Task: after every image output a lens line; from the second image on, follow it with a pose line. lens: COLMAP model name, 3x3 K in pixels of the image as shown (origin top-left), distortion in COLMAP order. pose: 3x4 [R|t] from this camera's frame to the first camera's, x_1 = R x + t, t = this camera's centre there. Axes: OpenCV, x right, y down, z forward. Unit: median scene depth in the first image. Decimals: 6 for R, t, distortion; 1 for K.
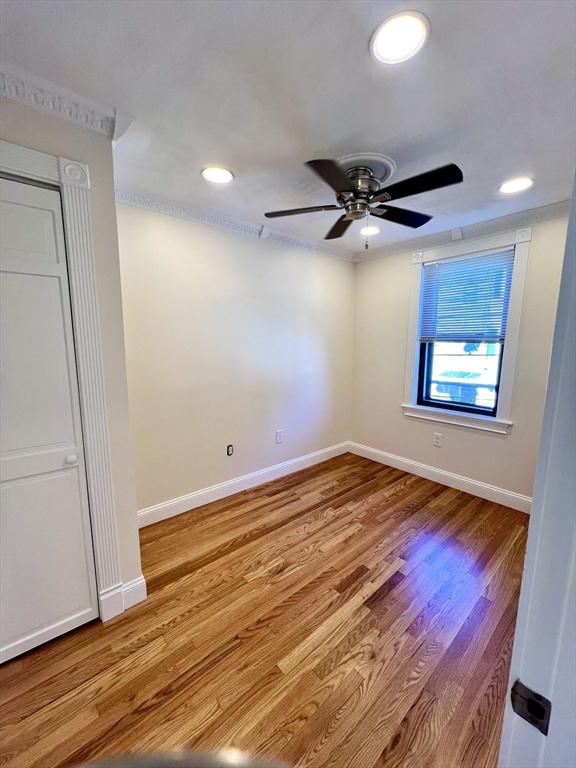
lens RADIAL K [[306.7, 0, 289.3], [0, 306.7, 382.6], [0, 0, 1]] dist [-0.000030, 0.000348]
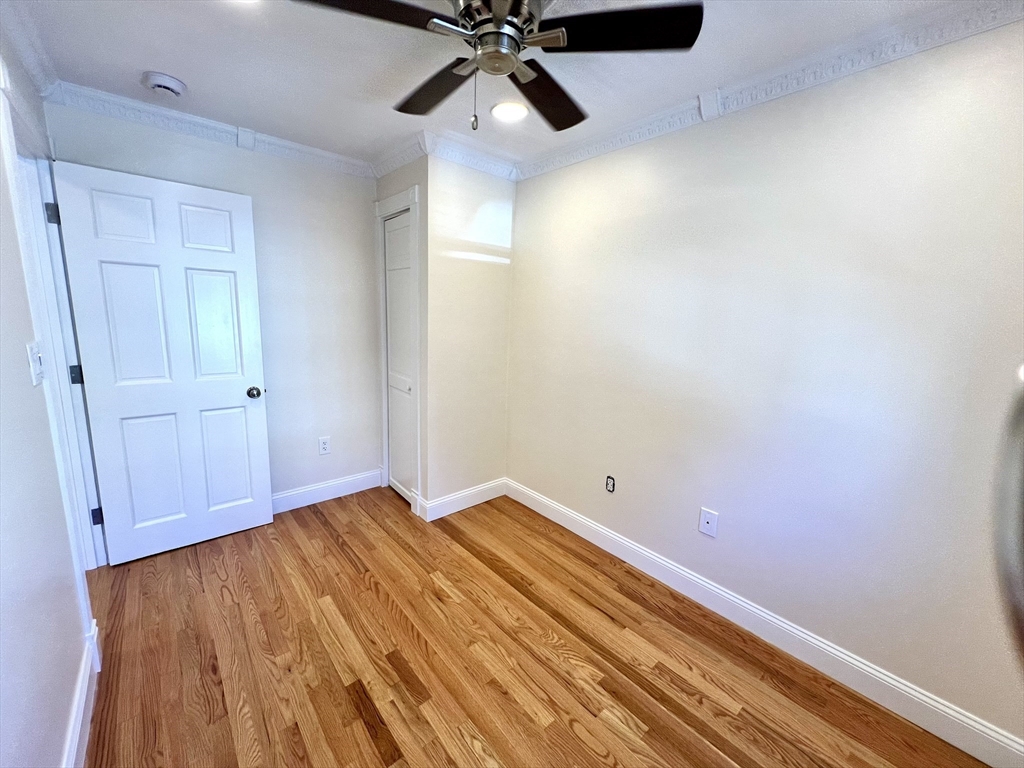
lens RADIAL K [[408.9, 0, 509.9], [0, 408.9, 382.2], [0, 0, 1]] dist [-0.000030, 0.000348]
pose [[-0.002965, 0.164614, -0.986354, 0.961379], [-0.175990, 0.970877, 0.162560, -0.147694], [0.984387, 0.174070, 0.026092, 1.084898]]
